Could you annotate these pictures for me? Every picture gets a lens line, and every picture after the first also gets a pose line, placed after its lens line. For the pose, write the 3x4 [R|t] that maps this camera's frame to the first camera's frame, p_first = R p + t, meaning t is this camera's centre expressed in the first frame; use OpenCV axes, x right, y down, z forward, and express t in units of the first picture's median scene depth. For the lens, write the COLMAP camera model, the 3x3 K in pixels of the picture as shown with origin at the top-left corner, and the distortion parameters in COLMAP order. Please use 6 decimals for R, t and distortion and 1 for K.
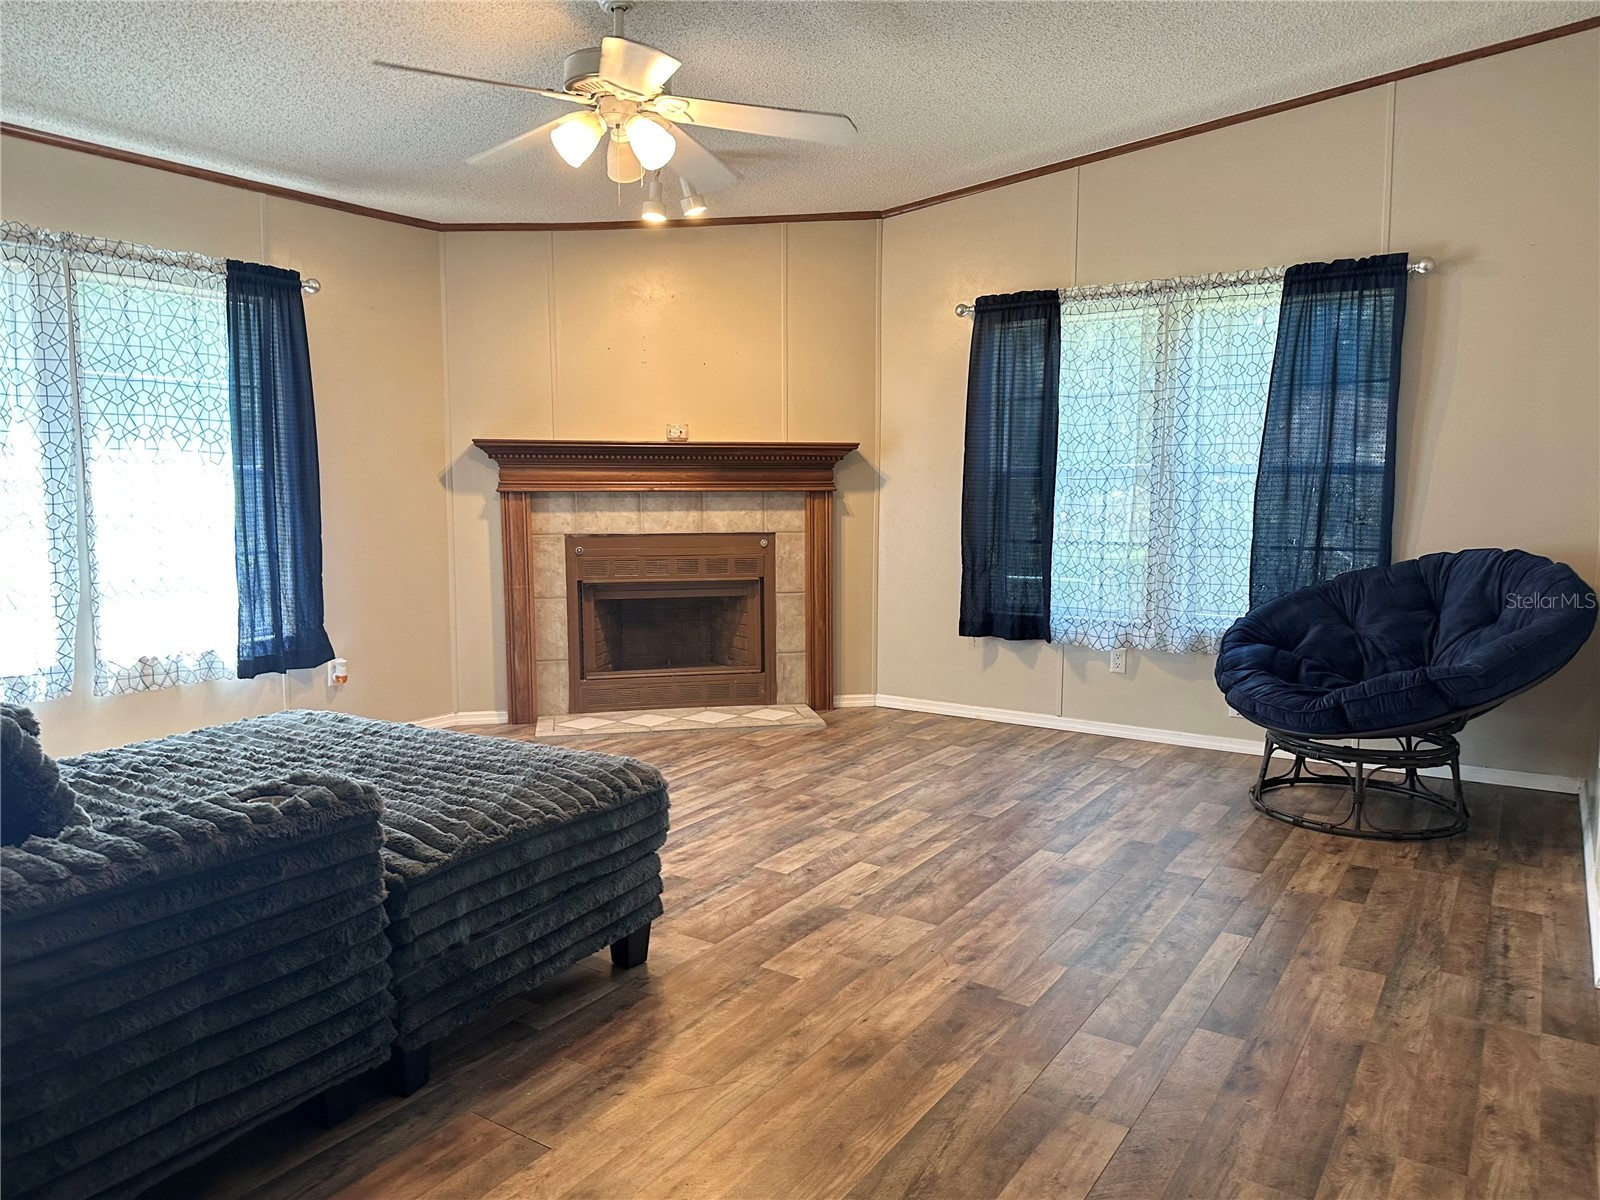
lens RADIAL K [[1134.3, 0, 802.8], [0, 1134.3, 603.2], [0, 0, 1]] dist [0.007504, -0.004407]
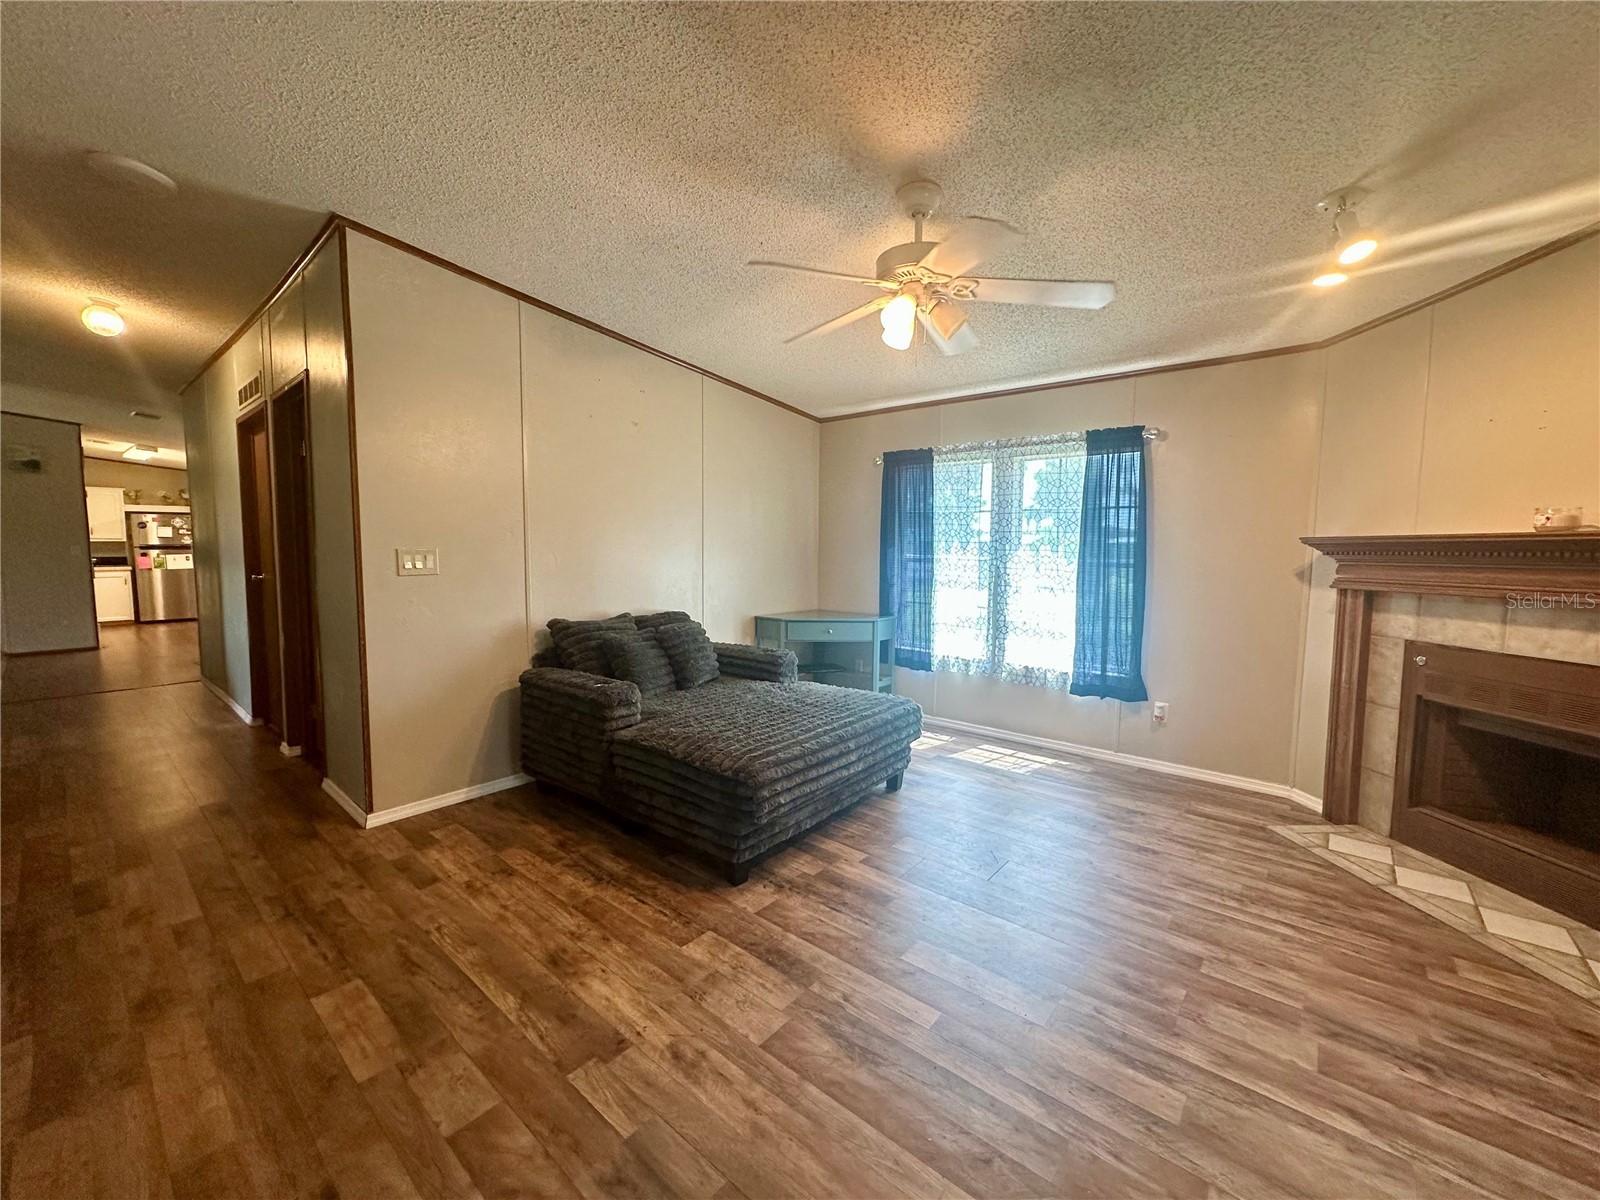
lens RADIAL K [[646.4, 0, 805.3], [0, 646.4, 600.1], [0, 0, 1]] dist [0.008186, -0.000298]
pose [[-0.140266, 0.076316, -0.987168, 0.427218], [-0.112936, 0.989285, 0.092526, -0.101944], [0.983652, 0.124465, -0.130144, 0.716652]]
